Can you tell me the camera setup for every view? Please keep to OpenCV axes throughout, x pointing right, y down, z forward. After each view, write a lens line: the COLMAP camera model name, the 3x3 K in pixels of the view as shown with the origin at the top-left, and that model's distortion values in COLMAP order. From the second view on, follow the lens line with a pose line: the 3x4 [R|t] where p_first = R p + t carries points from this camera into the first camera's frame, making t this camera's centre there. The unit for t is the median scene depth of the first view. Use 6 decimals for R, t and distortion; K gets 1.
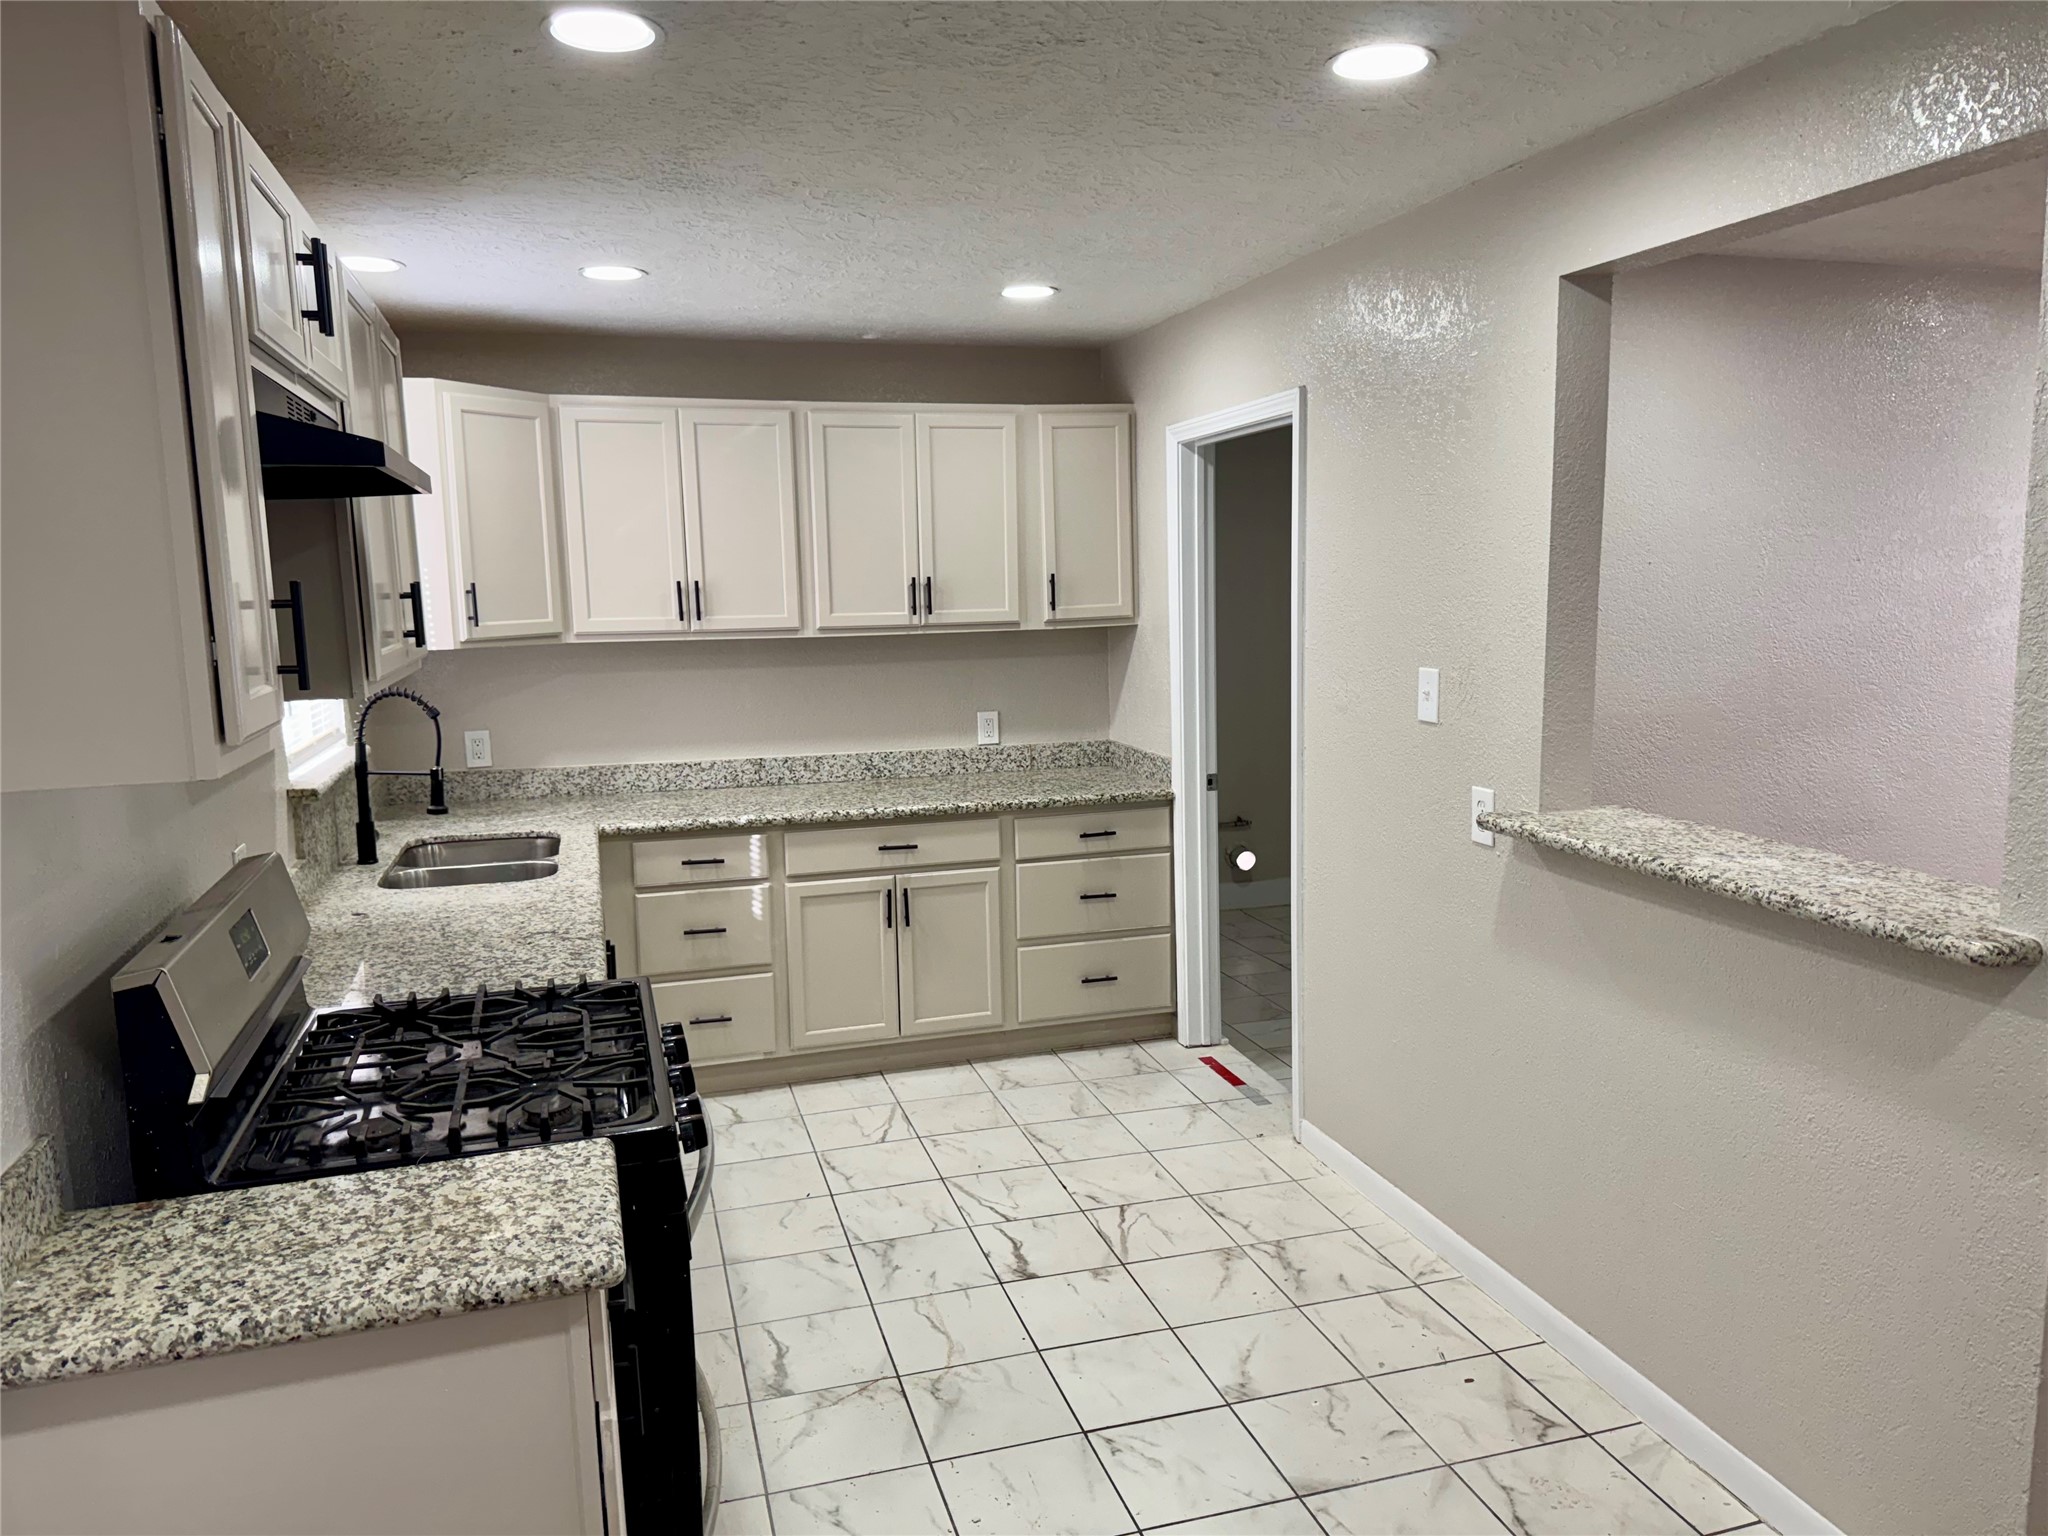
lens RADIAL K [[1477.8, 0, 1036.7], [0, 1477.8, 785.8], [0, 0, 1]] dist [0.085024, -0.117077]
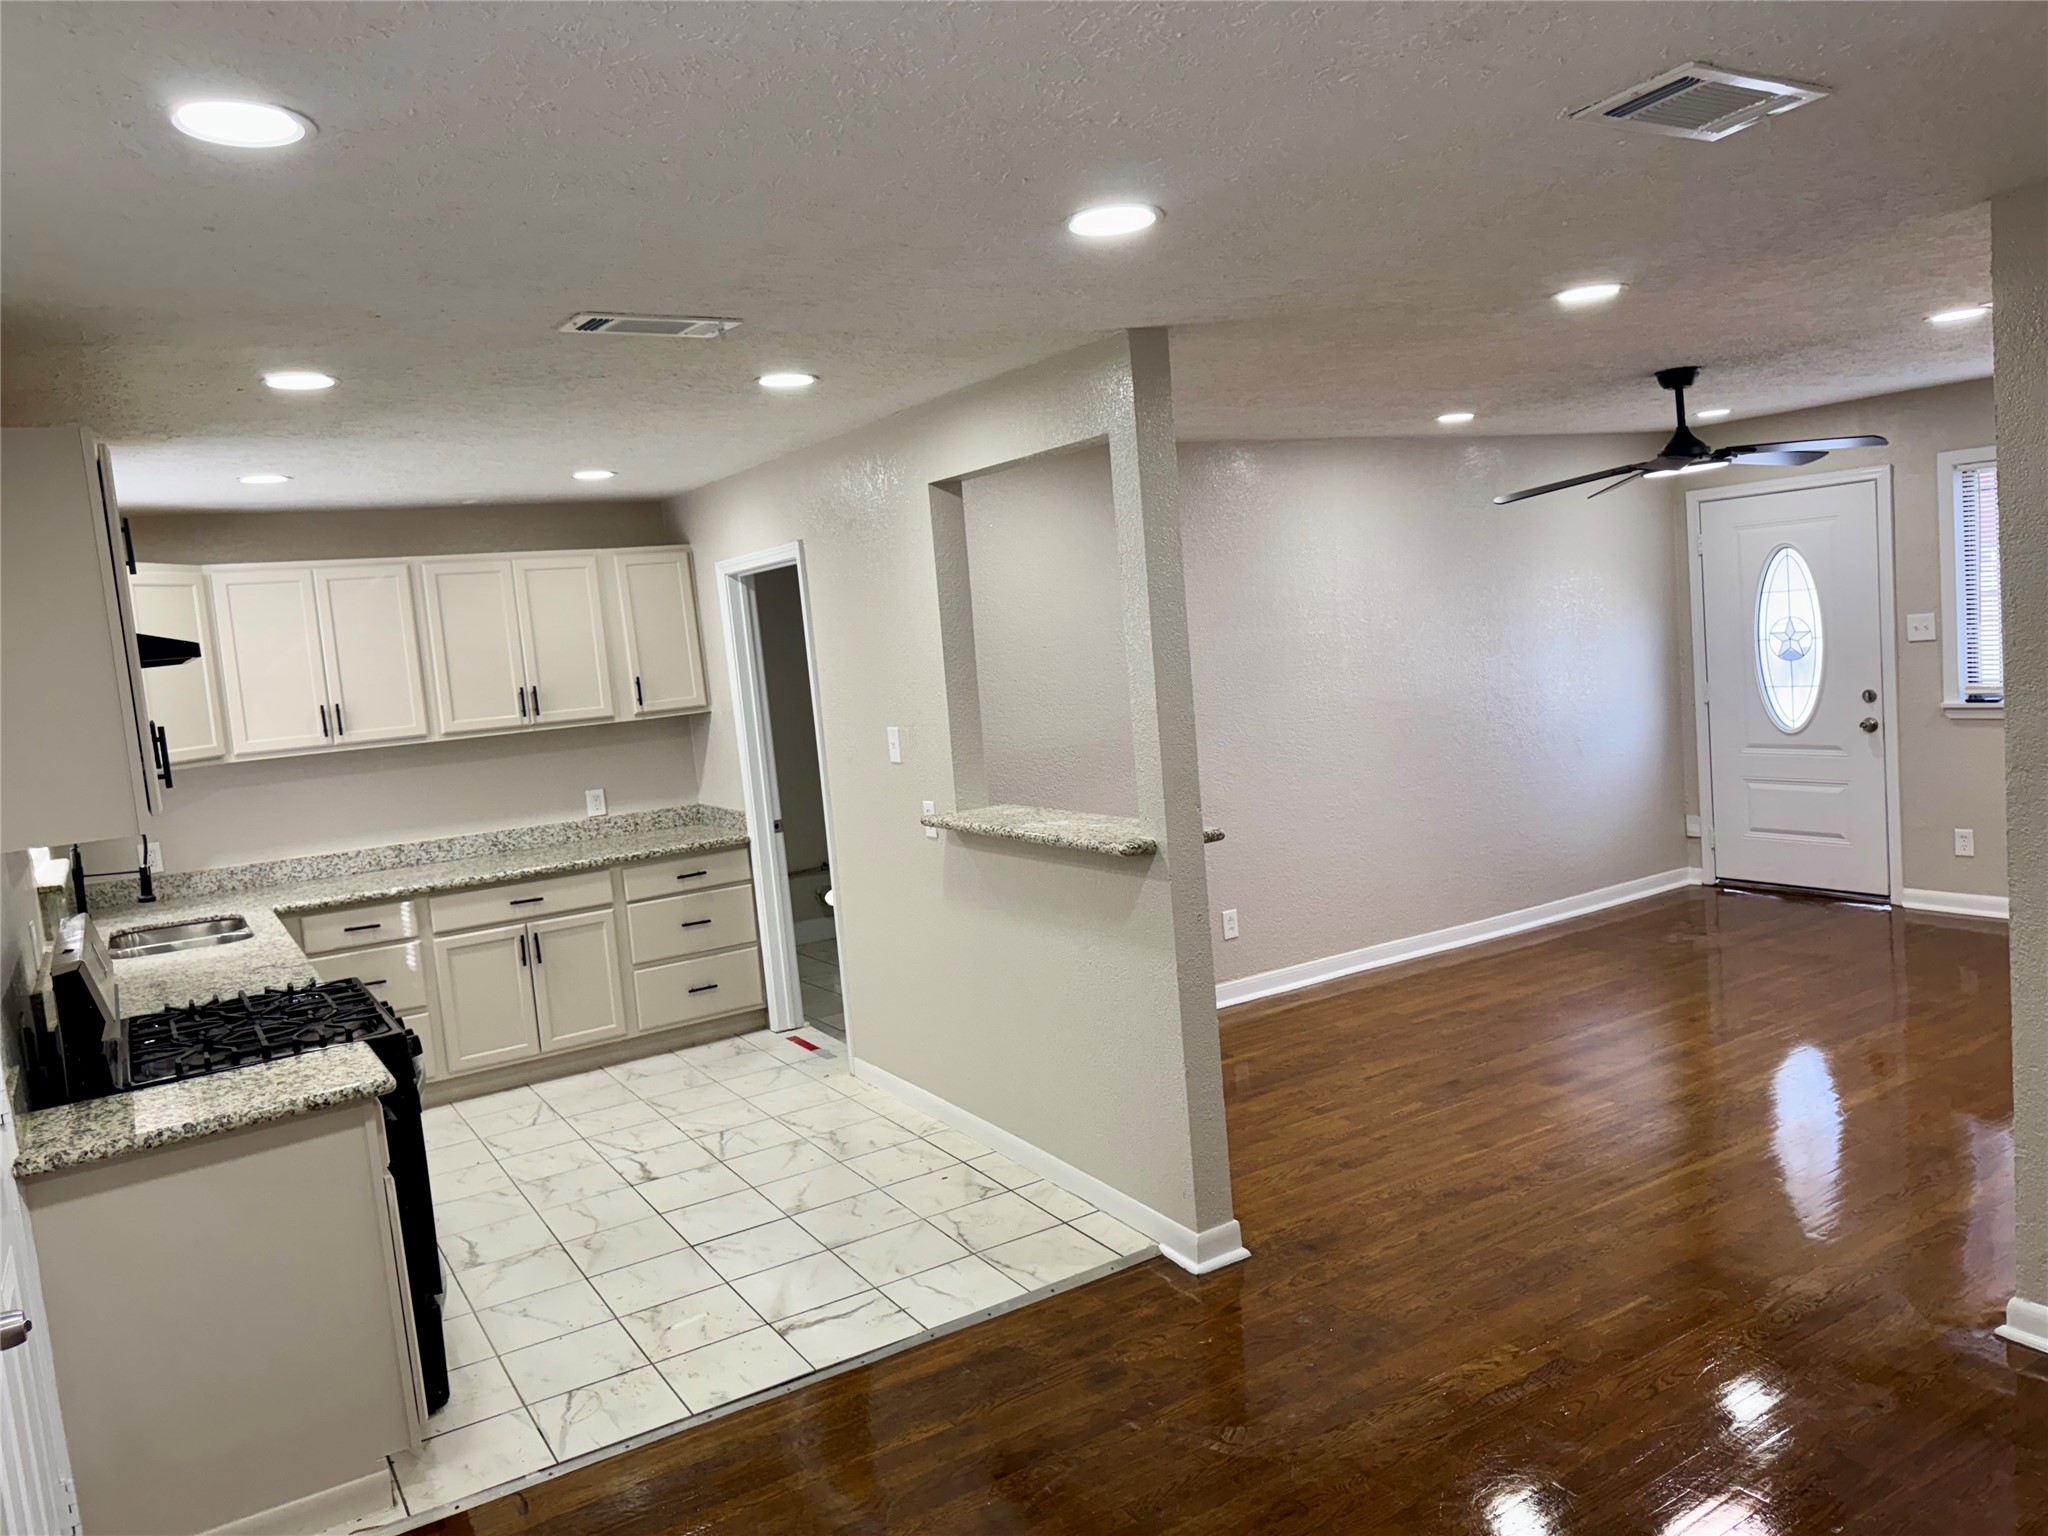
lens RADIAL K [[1477.8, 0, 1034.1], [0, 1477.8, 765.9], [0, 0, 1]] dist [0.085024, -0.117077]
pose [[0.965806, -0.086198, 0.244517, 0.025672], [0.101873, 0.993428, -0.052178, 0.042429], [-0.238412, 0.075303, 0.968240, -0.386414]]
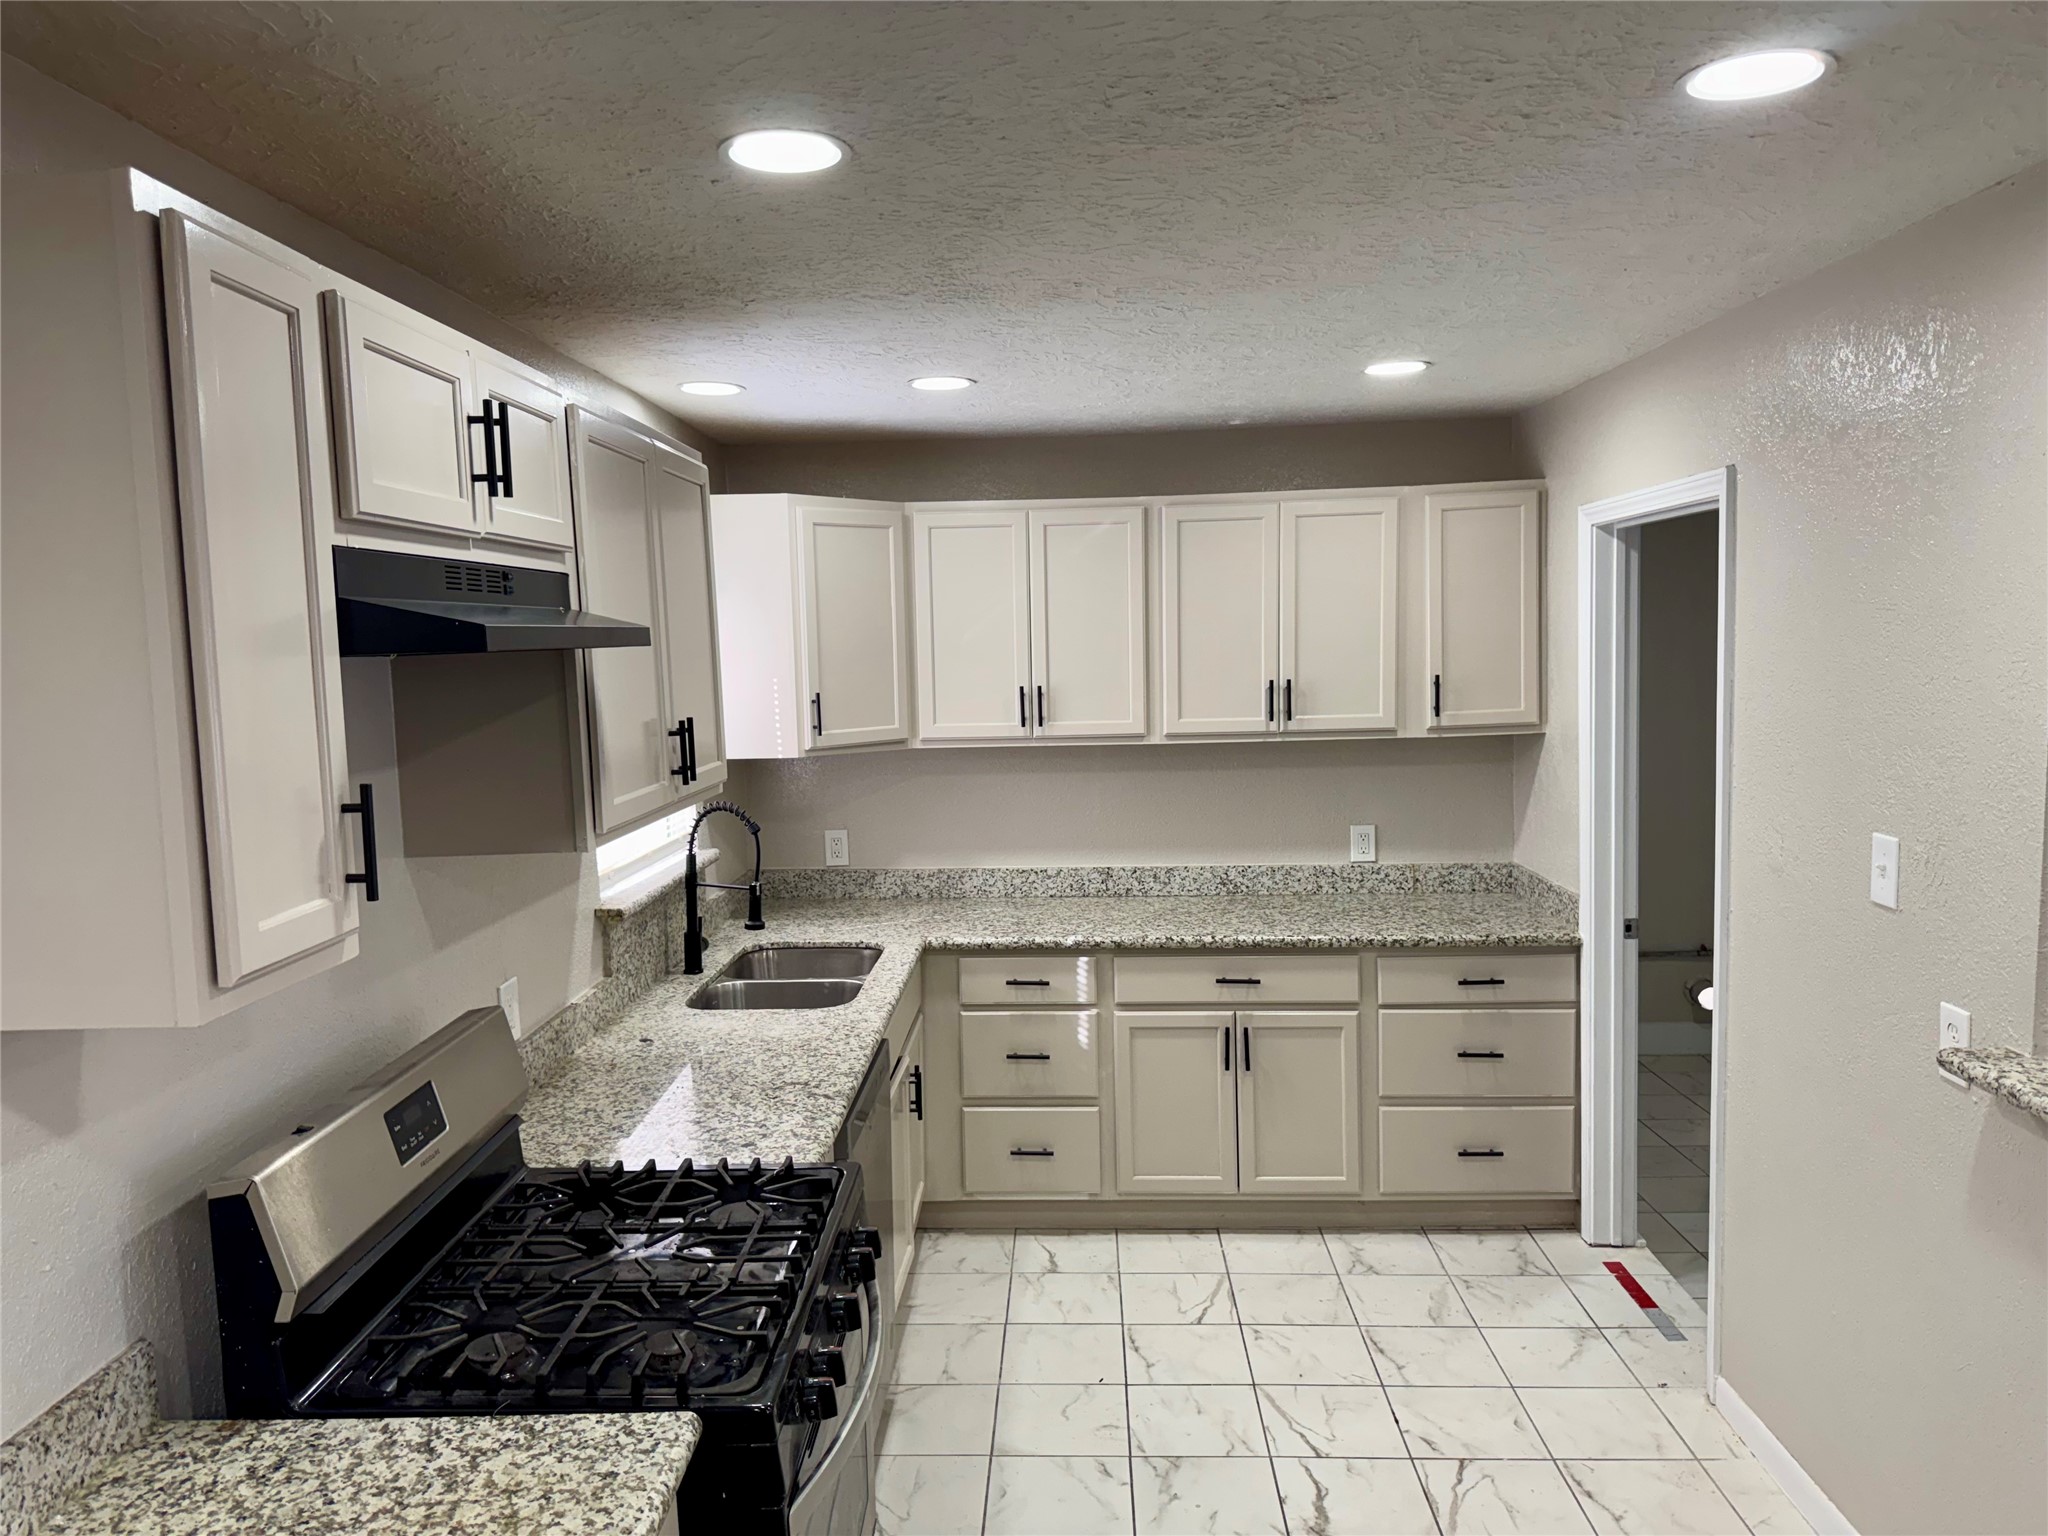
lens RADIAL K [[1477.8, 0, 986.6], [0, 1477.8, 770.5], [0, 0, 1]] dist [0.085024, -0.117077]
pose [[0.939666, 0.027813, -0.340960, 0.074659], [-0.042797, 0.998417, -0.036502, -0.052734], [0.339405, 0.048892, 0.939369, 0.105127]]
